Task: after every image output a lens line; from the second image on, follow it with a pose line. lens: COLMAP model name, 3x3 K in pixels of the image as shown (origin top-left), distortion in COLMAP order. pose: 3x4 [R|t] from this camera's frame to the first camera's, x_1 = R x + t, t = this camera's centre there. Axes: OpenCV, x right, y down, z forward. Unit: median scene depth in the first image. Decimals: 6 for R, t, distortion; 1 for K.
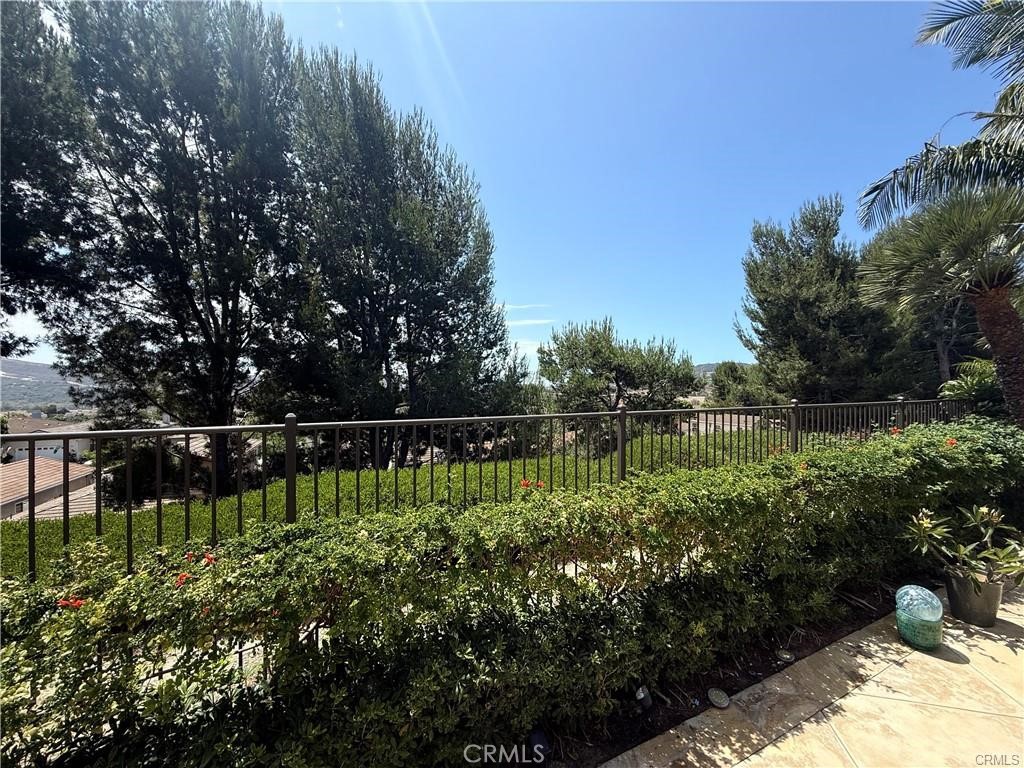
lens RADIAL K [[409.1, 0, 513.1], [0, 409.1, 384.8], [0, 0, 1]] dist [0.001043, -0.000480]
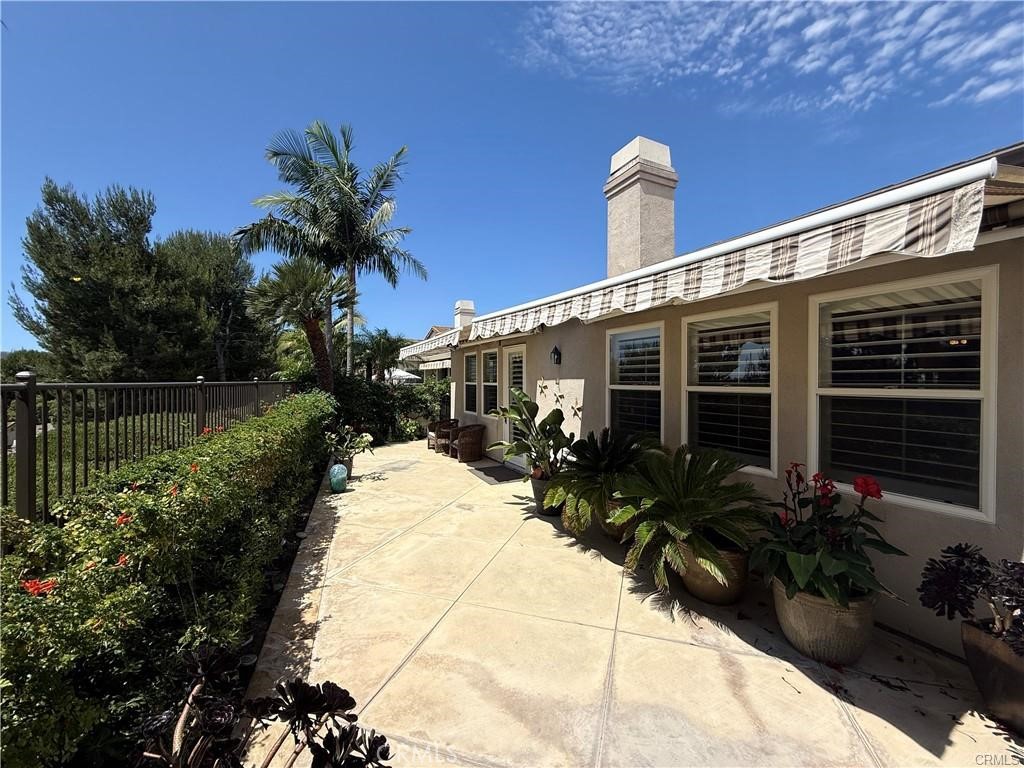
lens RADIAL K [[409.1, 0, 511.3], [0, 409.1, 381.6], [0, 0, 1]] dist [0.001043, -0.000480]
pose [[0.103101, -0.004922, 0.994659, -0.150596], [0.005028, 0.999978, 0.004427, 0.010673], [-0.994658, 0.004545, 0.103124, -0.013682]]
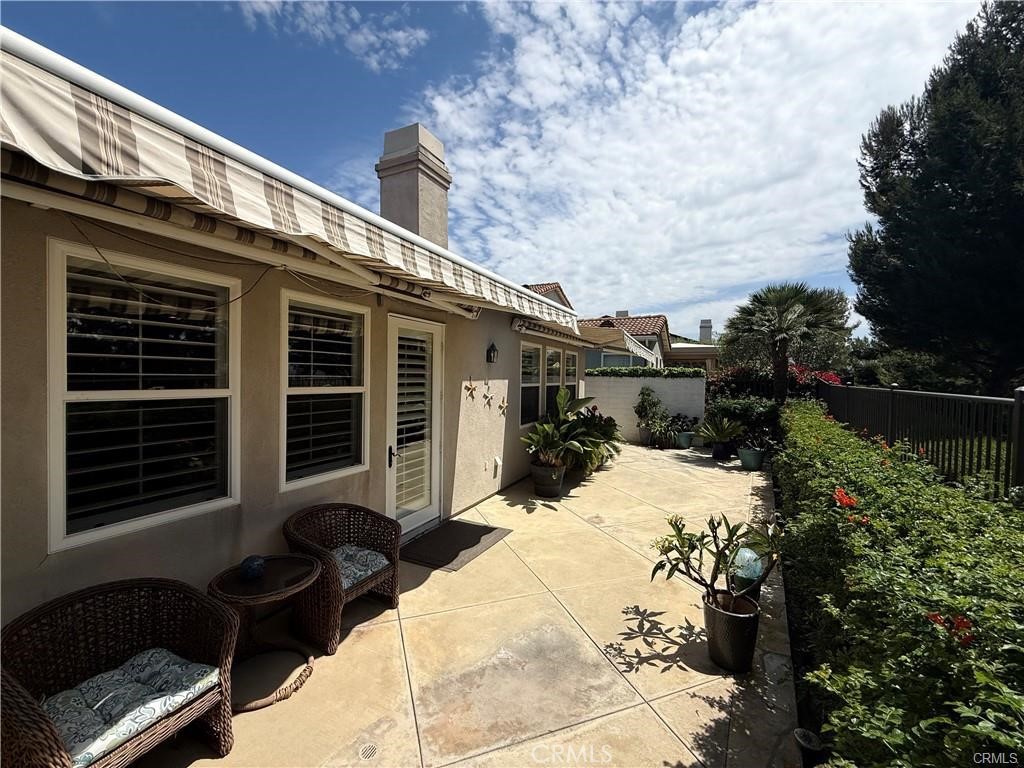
lens RADIAL K [[409.1, 0, 511.9], [0, 409.1, 385.3], [0, 0, 1]] dist [0.001043, -0.000480]
pose [[-0.845673, 0.004368, -0.533684, 0.318239], [-0.012187, 0.999548, 0.027492, 0.006511], [0.533563, 0.029753, -0.845237, 0.240390]]
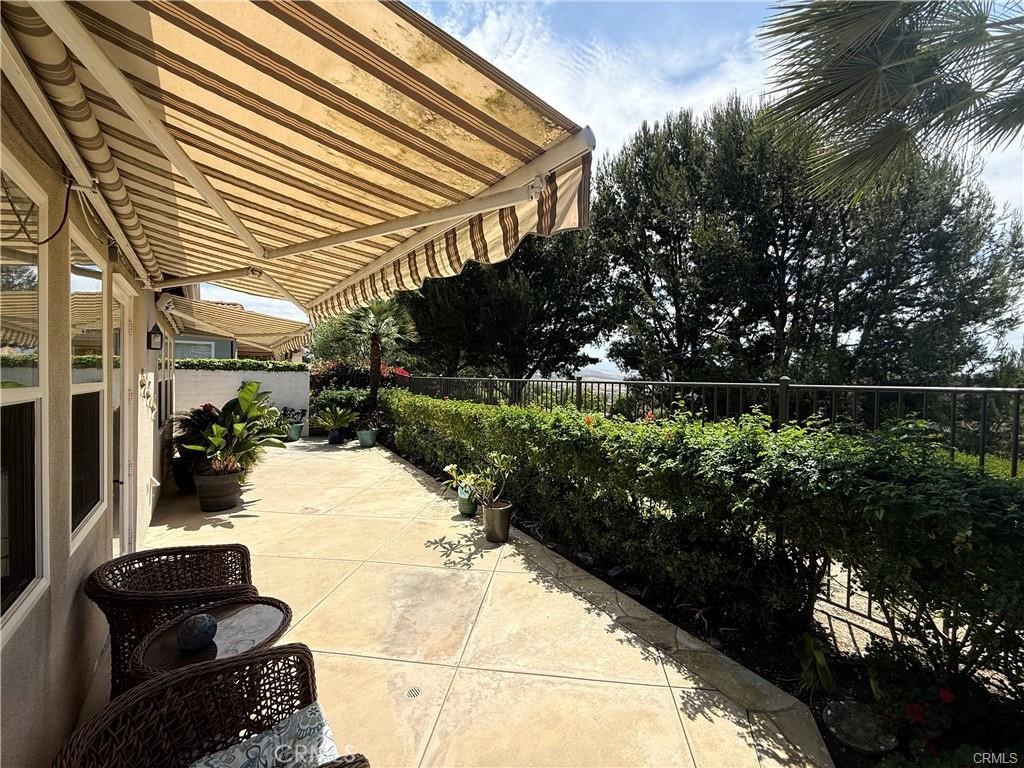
lens RADIAL K [[409.1, 0, 511.8], [0, 409.1, 381.2], [0, 0, 1]] dist [0.001043, -0.000480]
pose [[0.081706, 0.014789, -0.996547, 0.409795], [-0.017835, 0.999751, 0.013375, 0.008902], [0.996497, 0.016681, 0.081949, 0.157858]]
